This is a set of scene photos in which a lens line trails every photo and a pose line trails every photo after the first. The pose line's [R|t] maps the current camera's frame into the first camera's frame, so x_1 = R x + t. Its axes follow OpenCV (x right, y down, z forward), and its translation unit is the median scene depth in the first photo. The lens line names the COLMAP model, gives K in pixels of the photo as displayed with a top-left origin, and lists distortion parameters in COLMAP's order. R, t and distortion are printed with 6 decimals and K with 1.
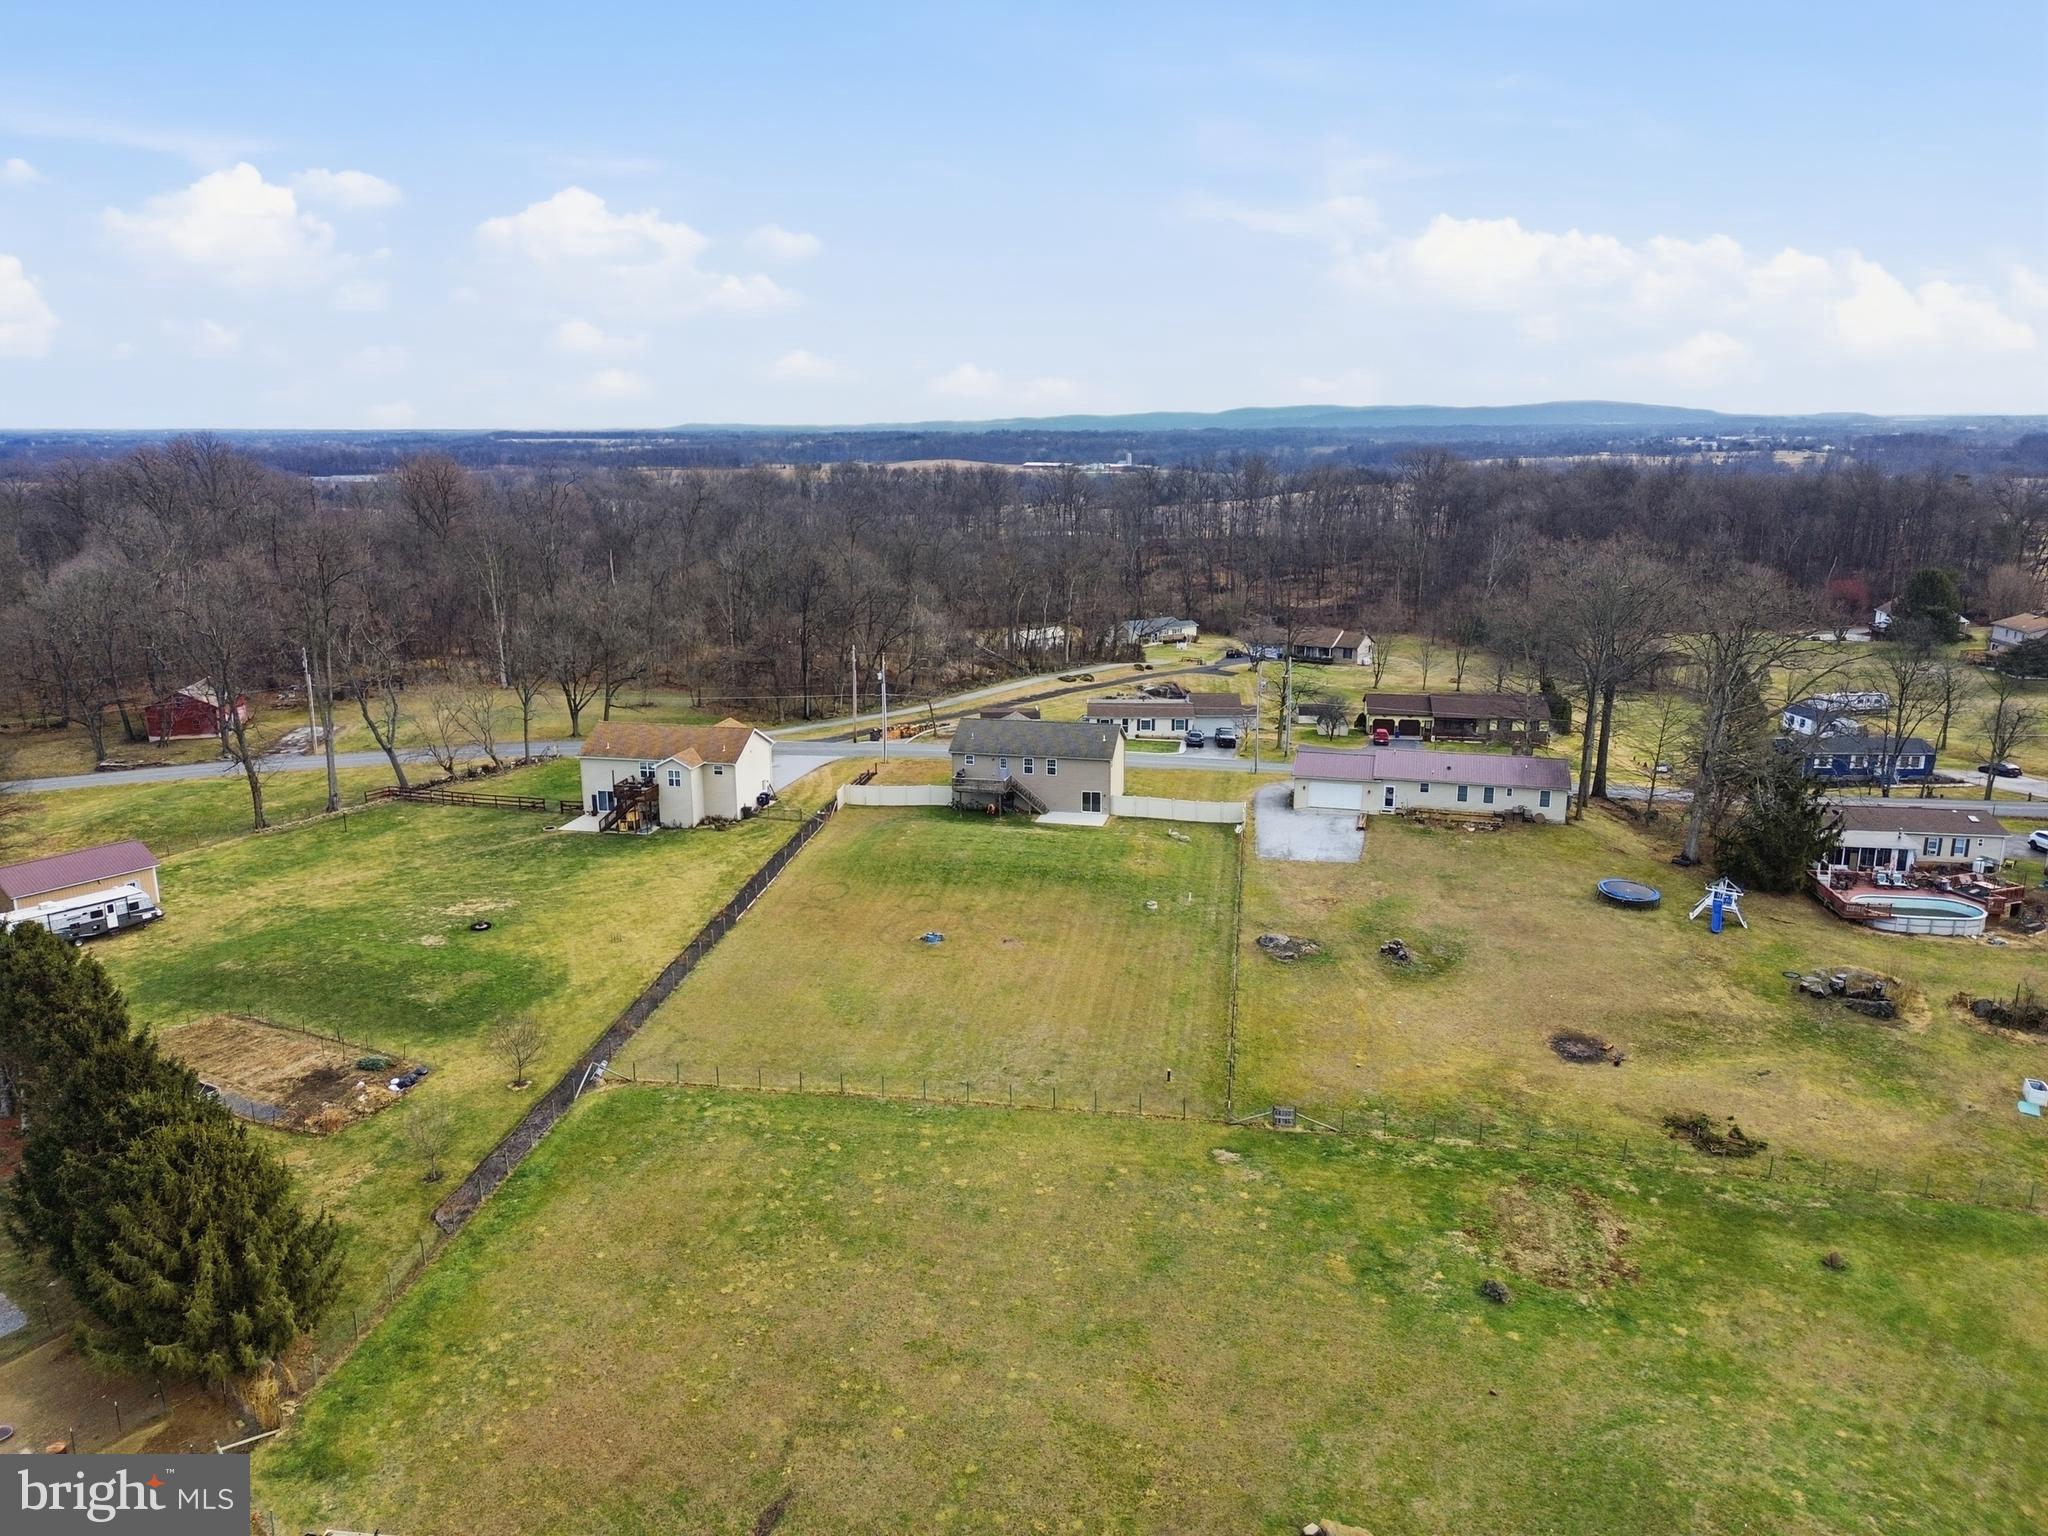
lens RADIAL K [[1439.3, 0, 1018.0], [0, 1439.3, 756.9], [0, 0, 1]] dist [0.087689, -0.077968]
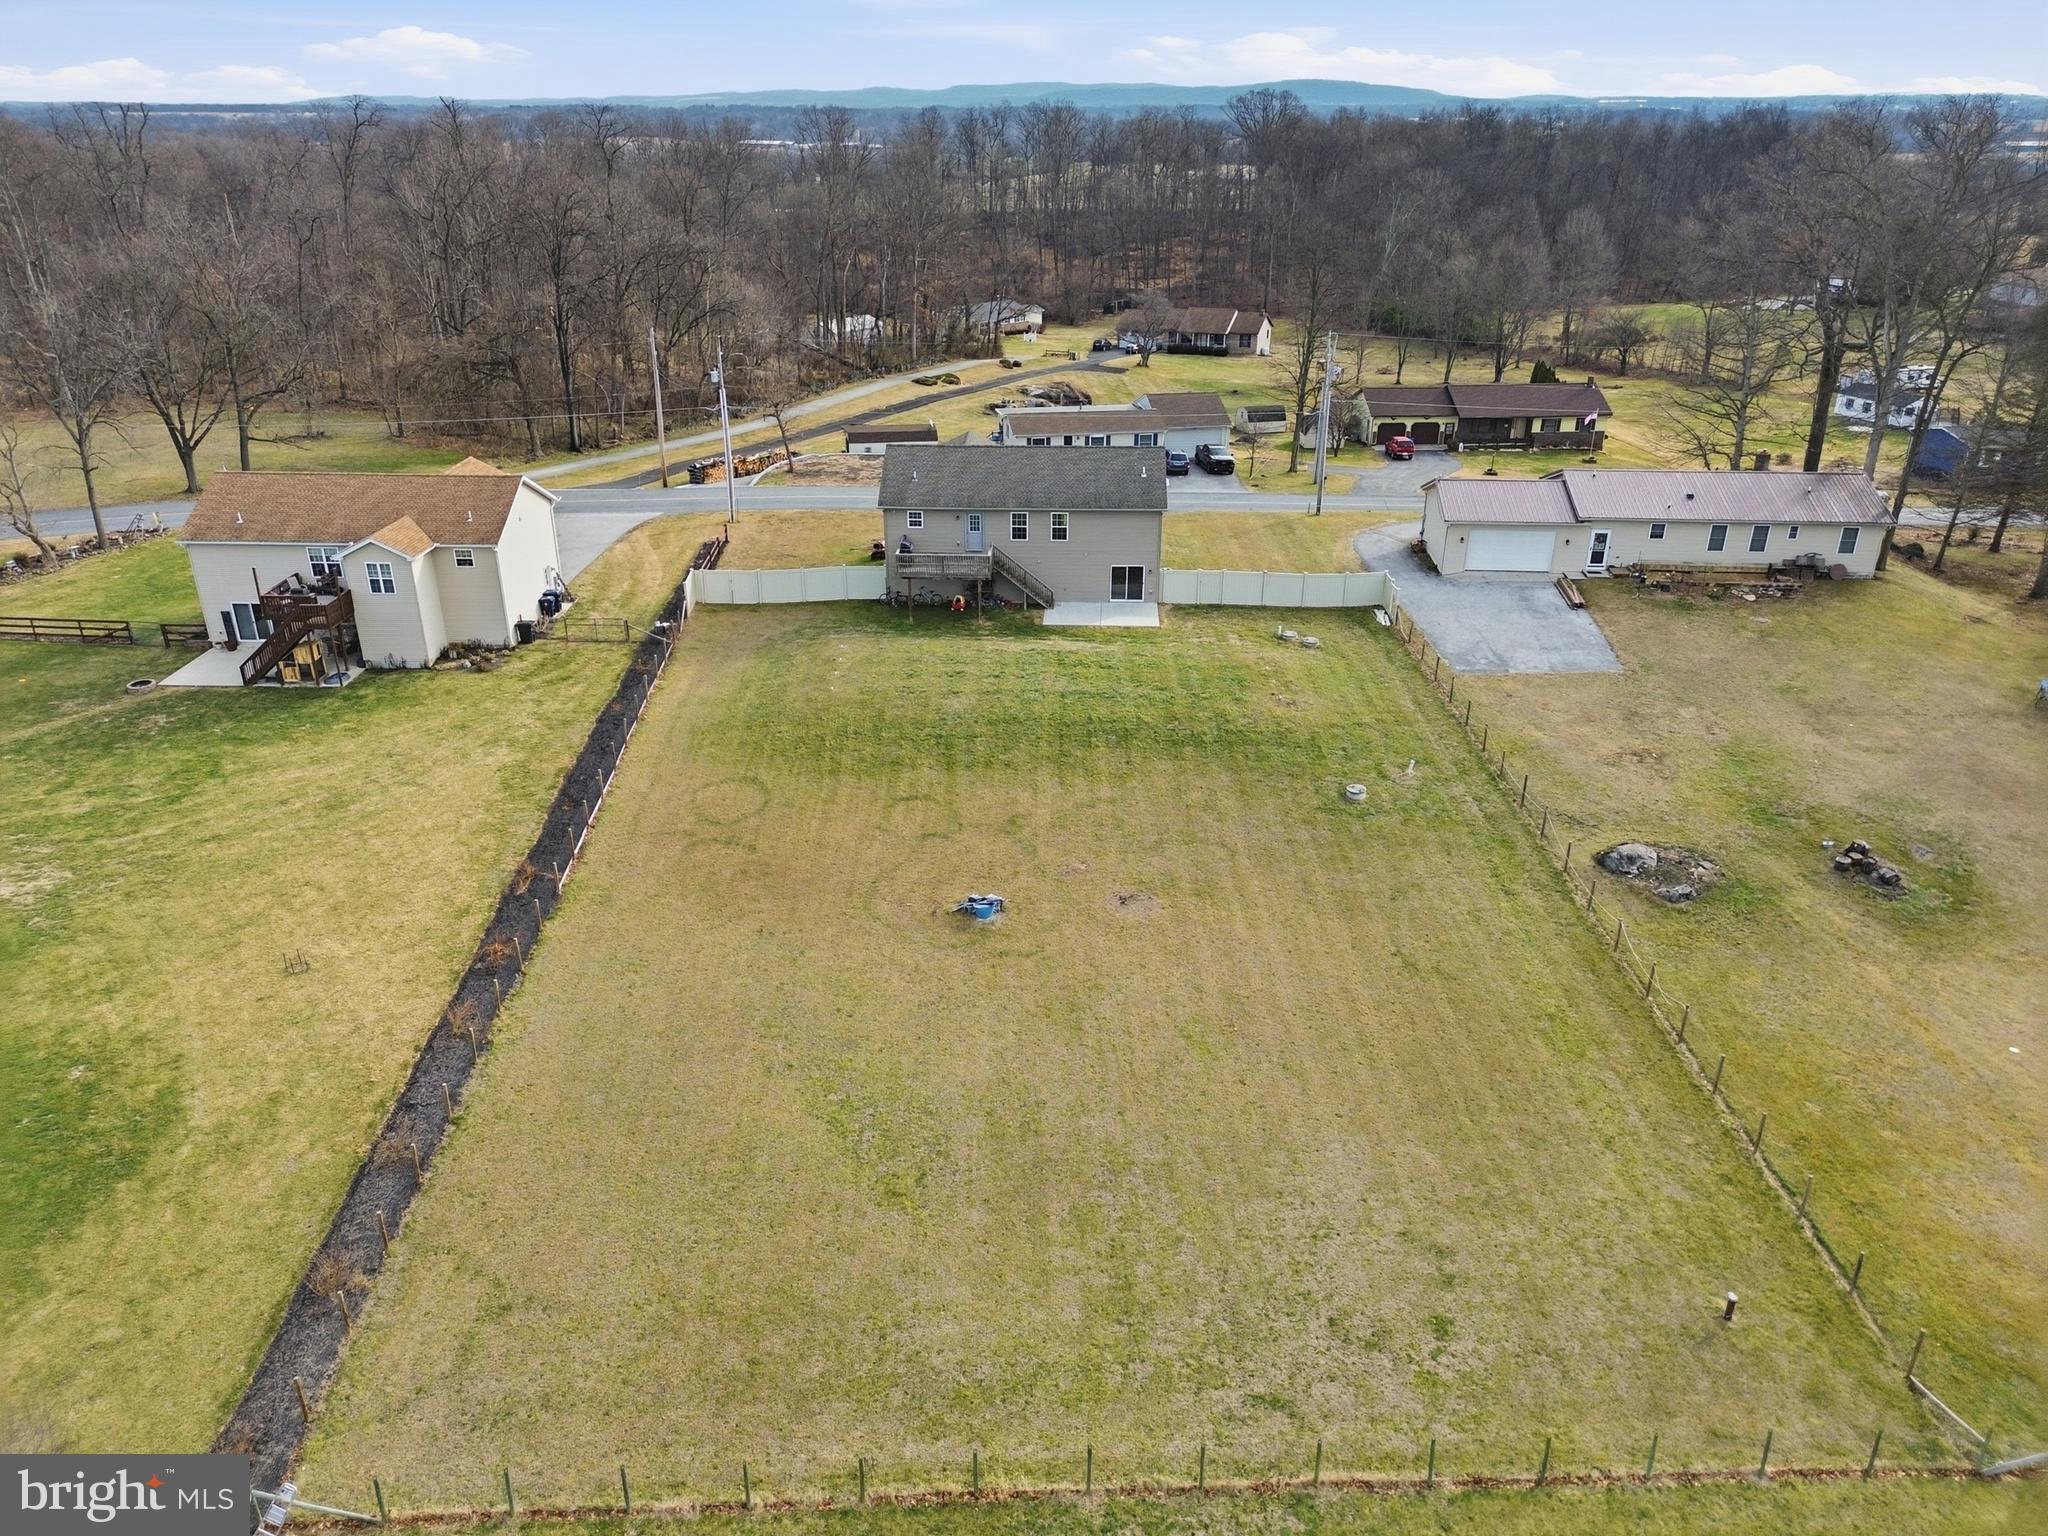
lens RADIAL K [[1439.3, 0, 1018.0], [0, 1439.3, 756.9], [0, 0, 1]] dist [0.087689, -0.077968]
pose [[0.982980, -0.072453, 0.168821, -0.100130], [0.038418, 0.979698, 0.196764, -0.017563], [-0.179650, -0.186930, 0.965807, 0.416635]]
